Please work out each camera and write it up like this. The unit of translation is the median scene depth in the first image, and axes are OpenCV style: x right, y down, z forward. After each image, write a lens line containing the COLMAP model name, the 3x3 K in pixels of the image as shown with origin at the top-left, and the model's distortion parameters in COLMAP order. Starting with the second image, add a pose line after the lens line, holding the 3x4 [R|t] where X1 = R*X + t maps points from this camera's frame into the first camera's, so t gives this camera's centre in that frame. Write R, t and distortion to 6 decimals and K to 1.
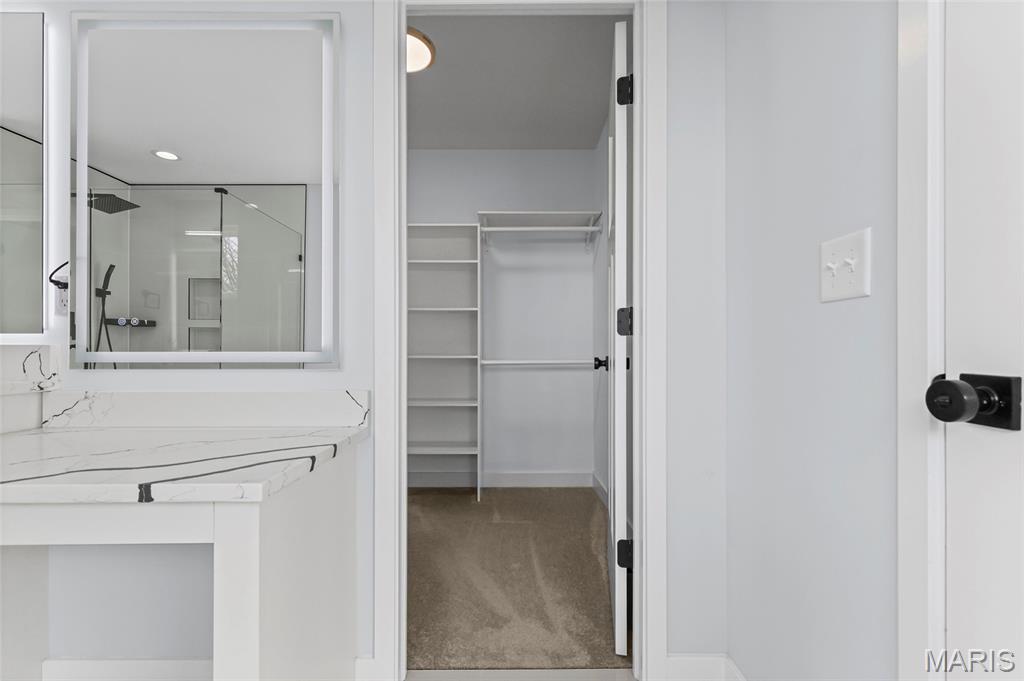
lens RADIAL K [[455.7, 0, 506.1], [0, 455.7, 345.4], [0, 0, 1]] dist [0.013216, -0.000916]
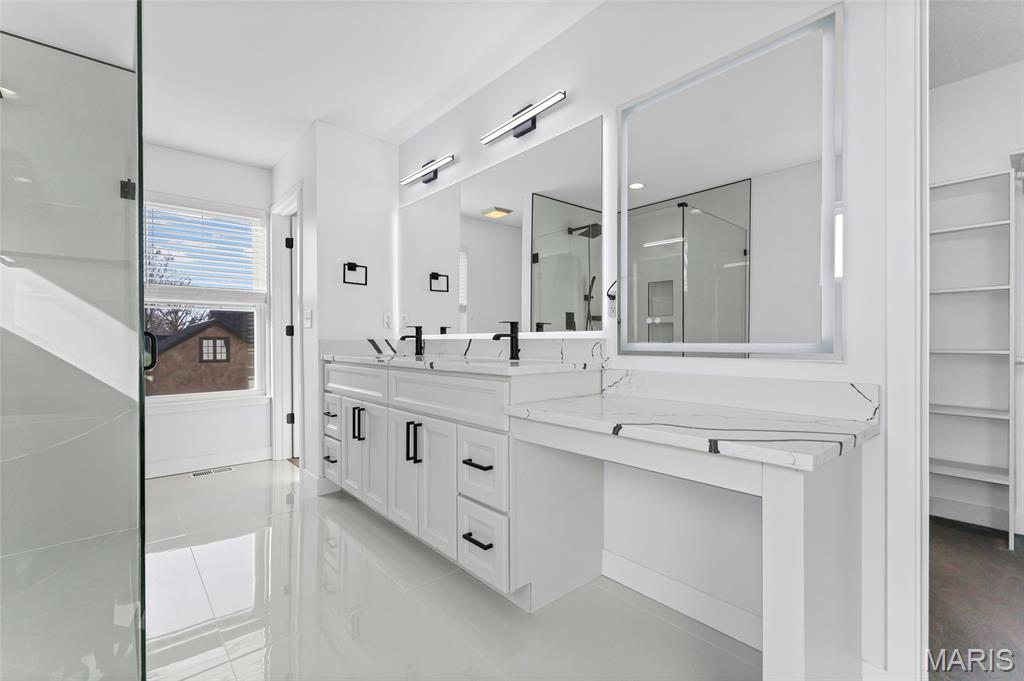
lens RADIAL K [[455.7, 0, 519.5], [0, 455.7, 339.8], [0, 0, 1]] dist [0.013216, -0.000916]
pose [[0.670669, -0.001498, -0.741755, -0.089632], [0.005427, 0.999981, 0.002887, -0.001806], [0.741737, -0.005962, 0.670665, -0.185781]]
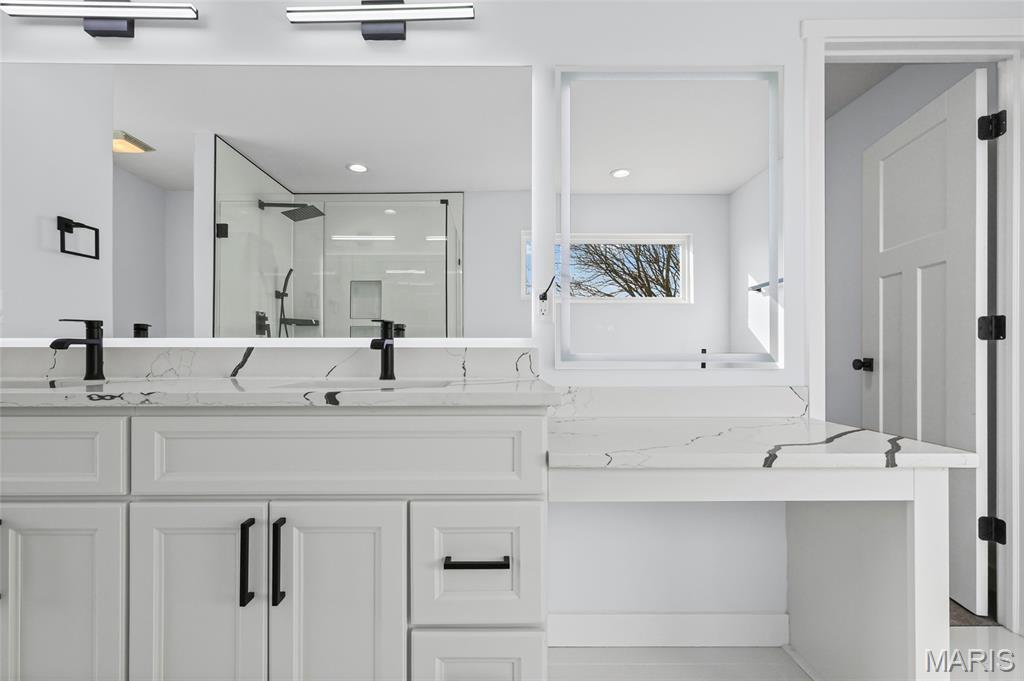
lens RADIAL K [[455.7, 0, 537.7], [0, 455.7, 349.2], [0, 0, 1]] dist [0.013216, -0.000916]
pose [[0.999876, 0.001819, 0.015647, -1.000597], [-0.001872, 0.999993, 0.003383, -0.001028], [-0.015640, -0.003412, 0.999872, -0.167827]]
